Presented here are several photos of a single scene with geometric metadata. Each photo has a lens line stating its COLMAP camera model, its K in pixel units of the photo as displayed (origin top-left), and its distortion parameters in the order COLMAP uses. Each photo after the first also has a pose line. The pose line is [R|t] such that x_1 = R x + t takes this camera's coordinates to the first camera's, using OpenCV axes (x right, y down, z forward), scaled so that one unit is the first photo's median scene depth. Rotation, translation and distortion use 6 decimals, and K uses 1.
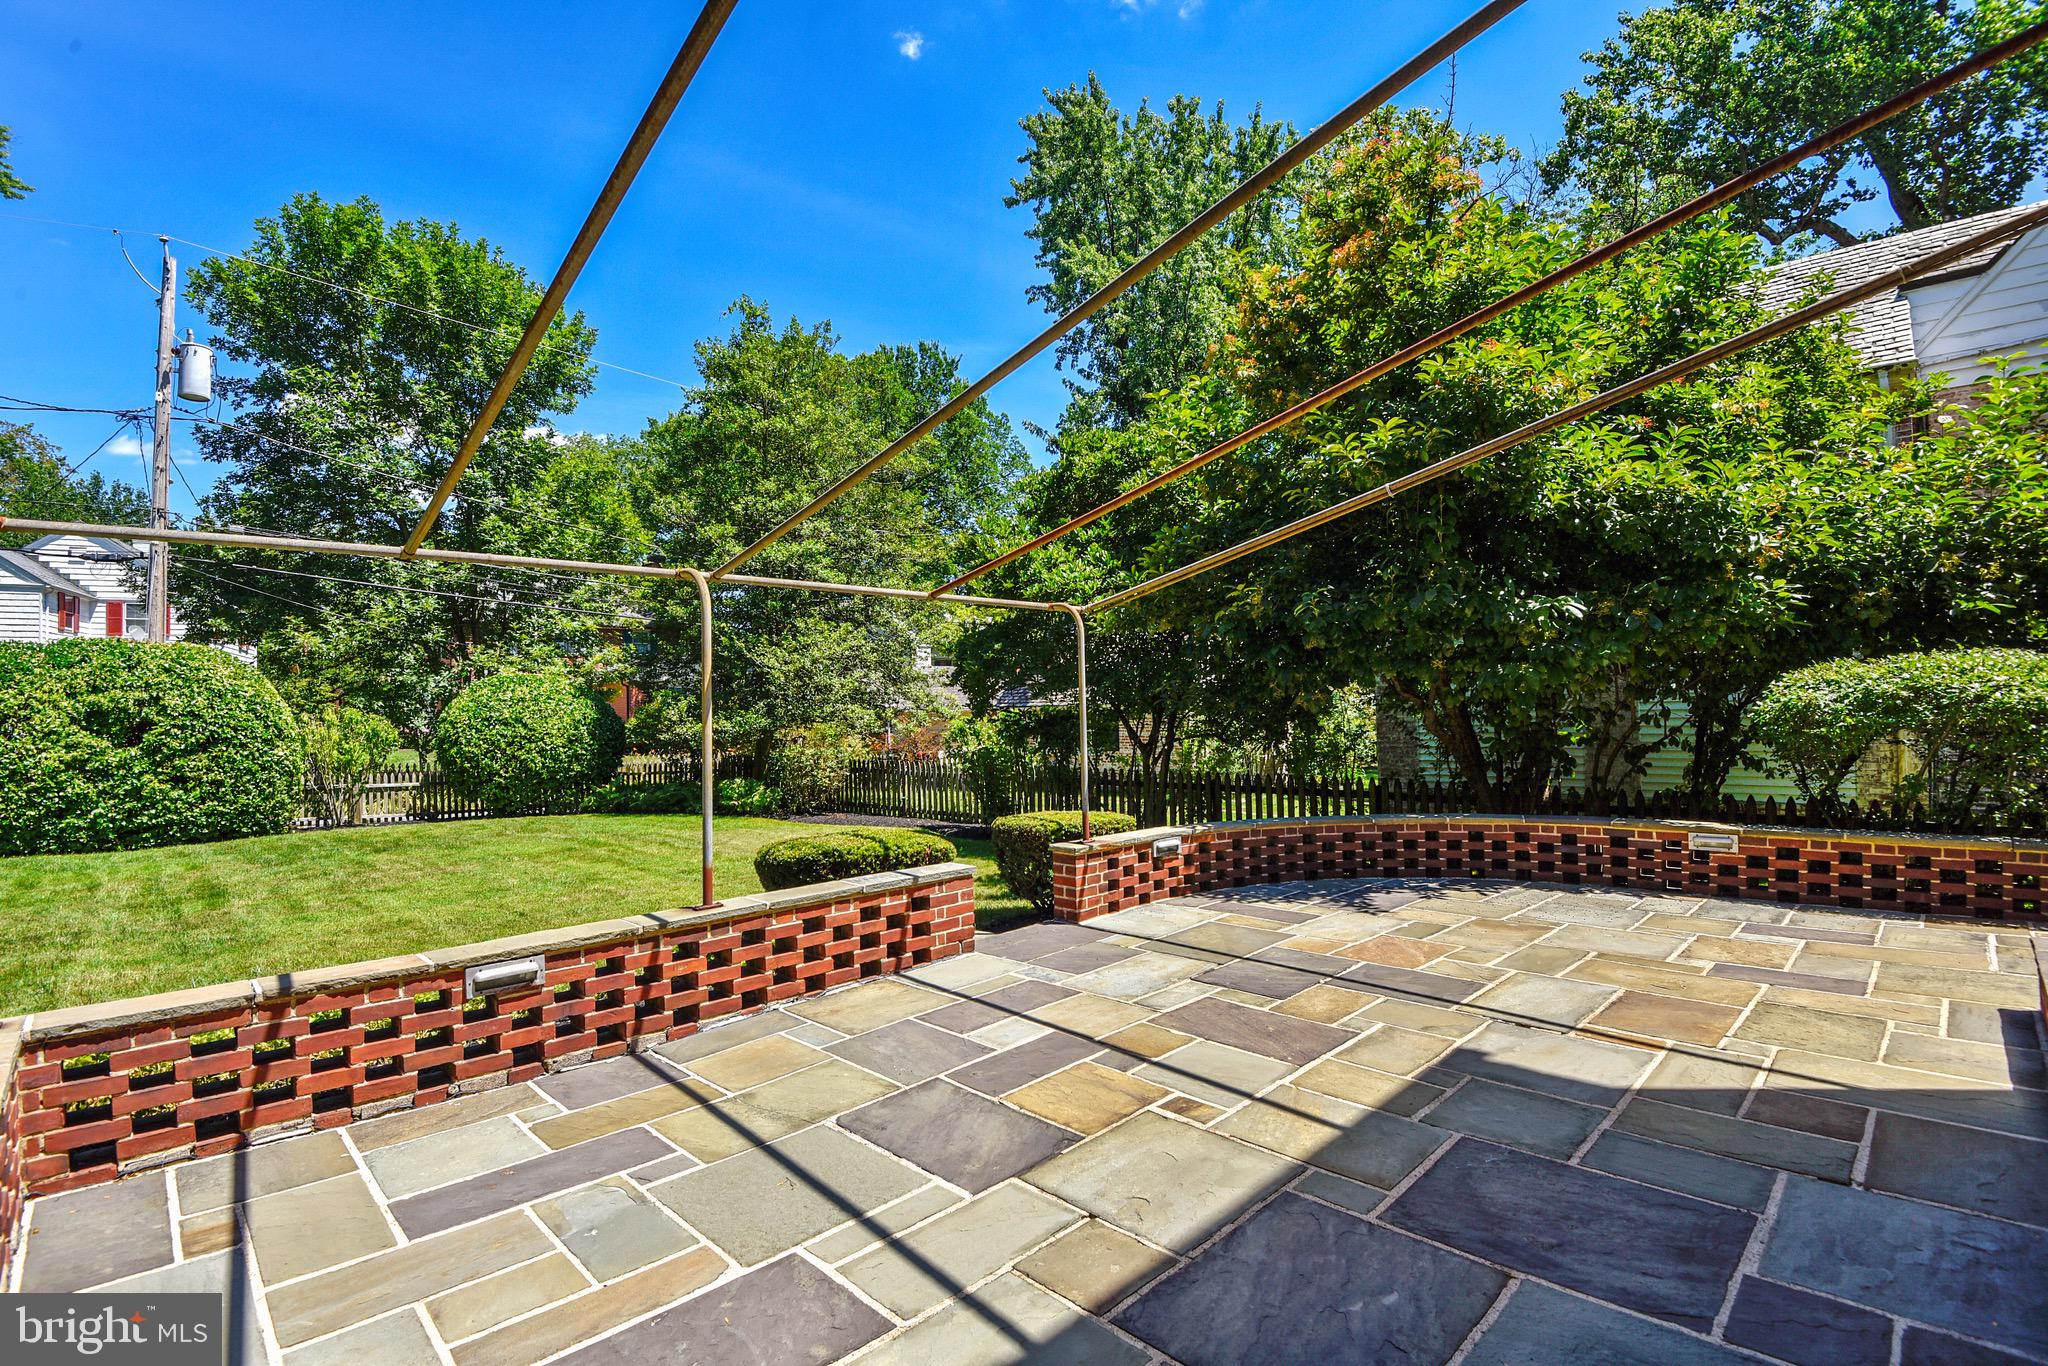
lens RADIAL K [[947.4, 0, 1016.4], [0, 947.4, 697.6], [0, 0, 1]] dist [-0.026126, -0.002308]
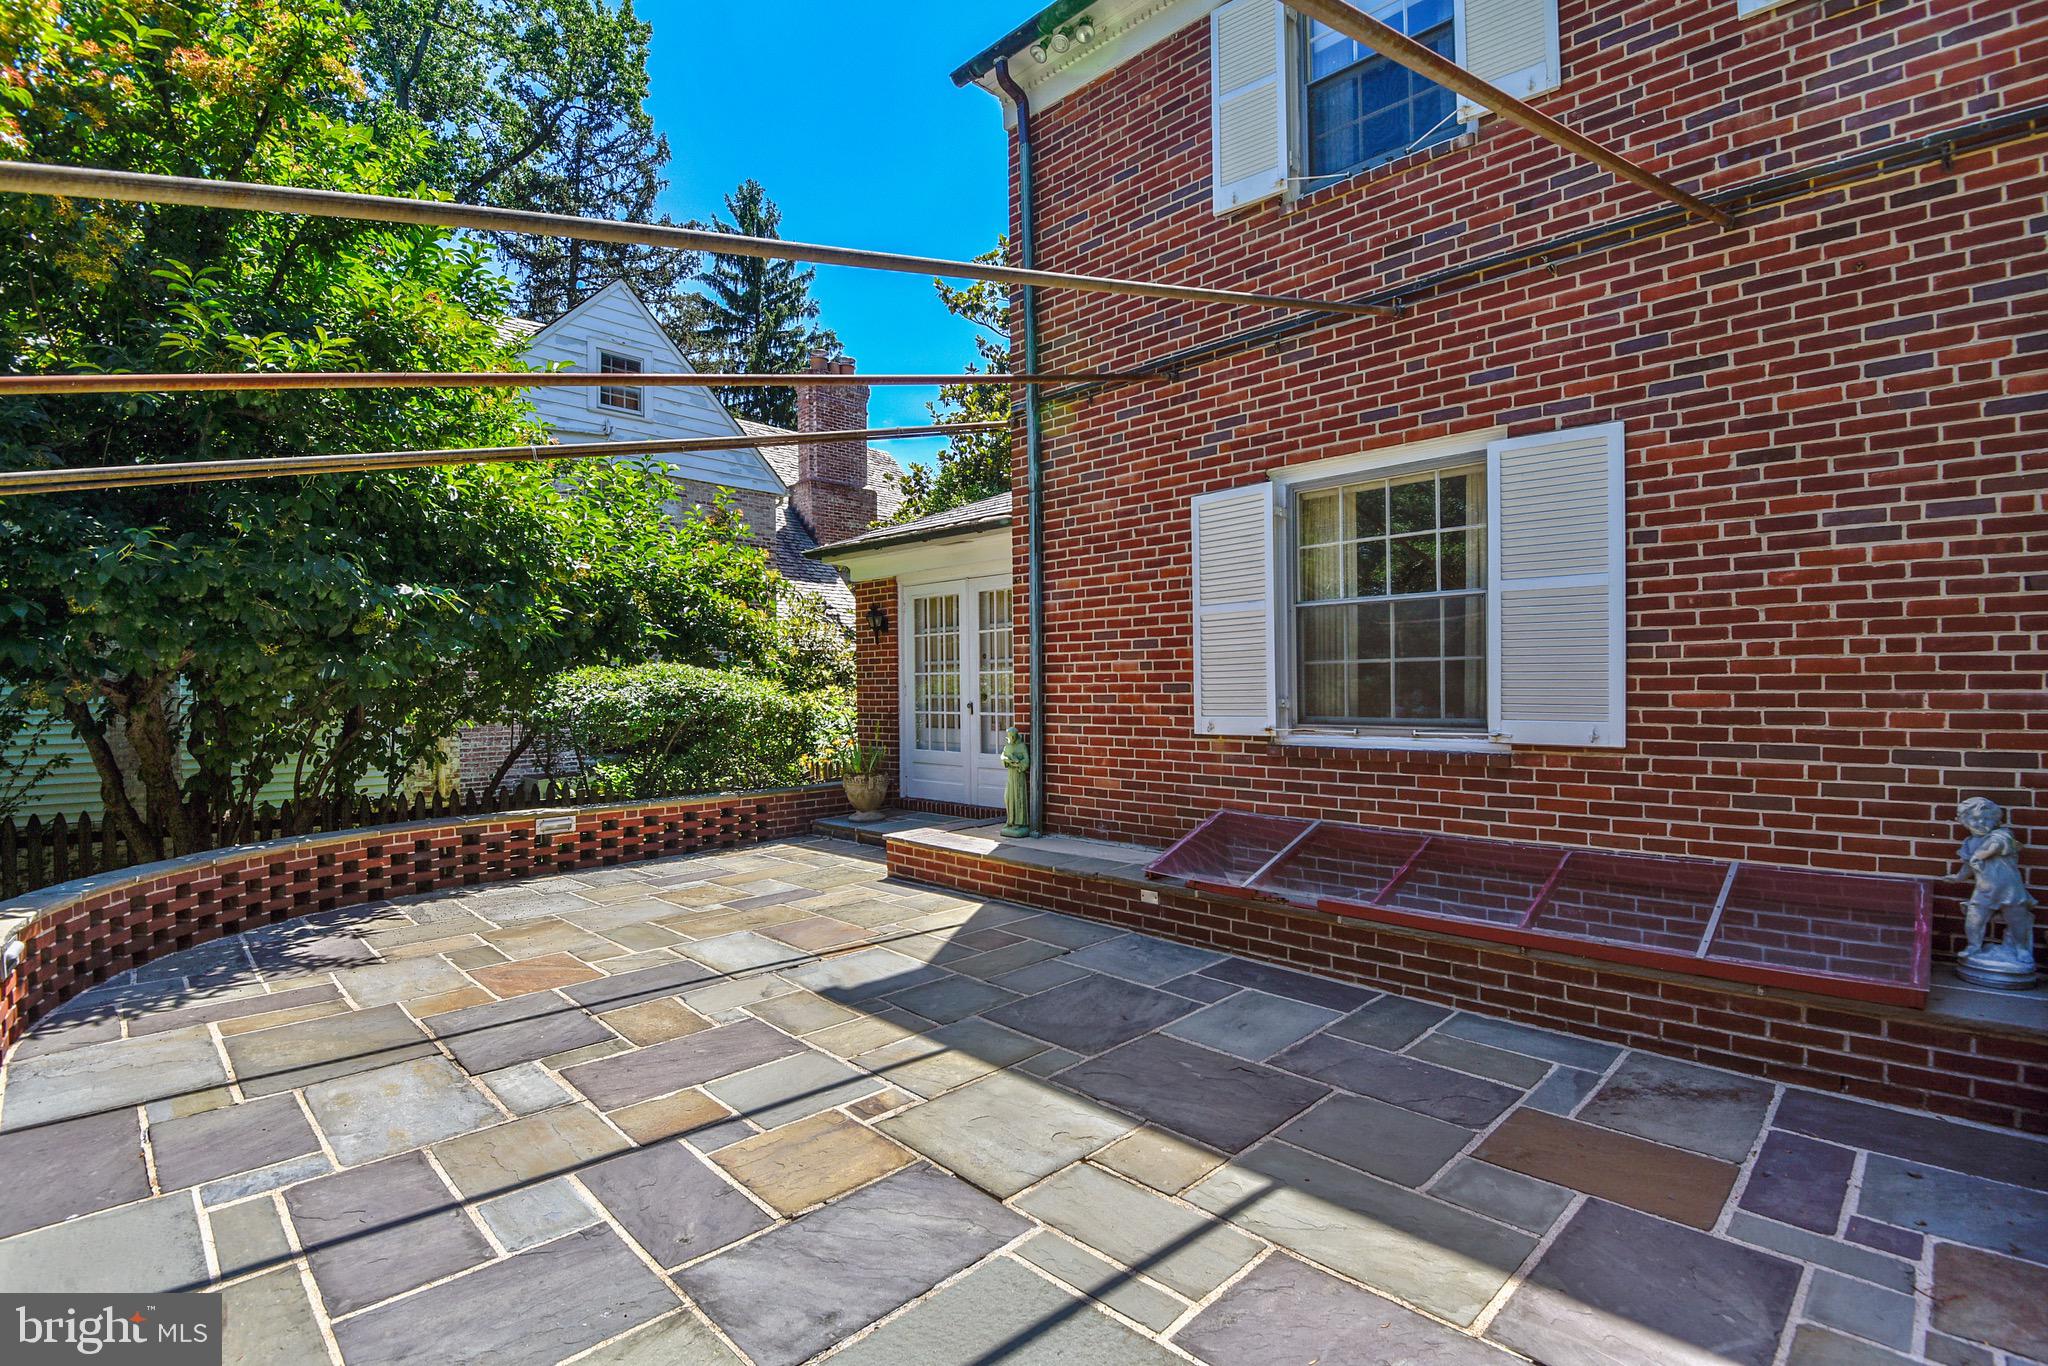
lens RADIAL K [[947.4, 0, 1067.8], [0, 947.4, 690.5], [0, 0, 1]] dist [-0.026126, -0.002308]
pose [[-0.034495, 0.017025, 0.999260, -0.536584], [0.000825, 0.999855, -0.017007, 0.017940], [-0.999405, 0.000237, -0.034504, 0.563454]]
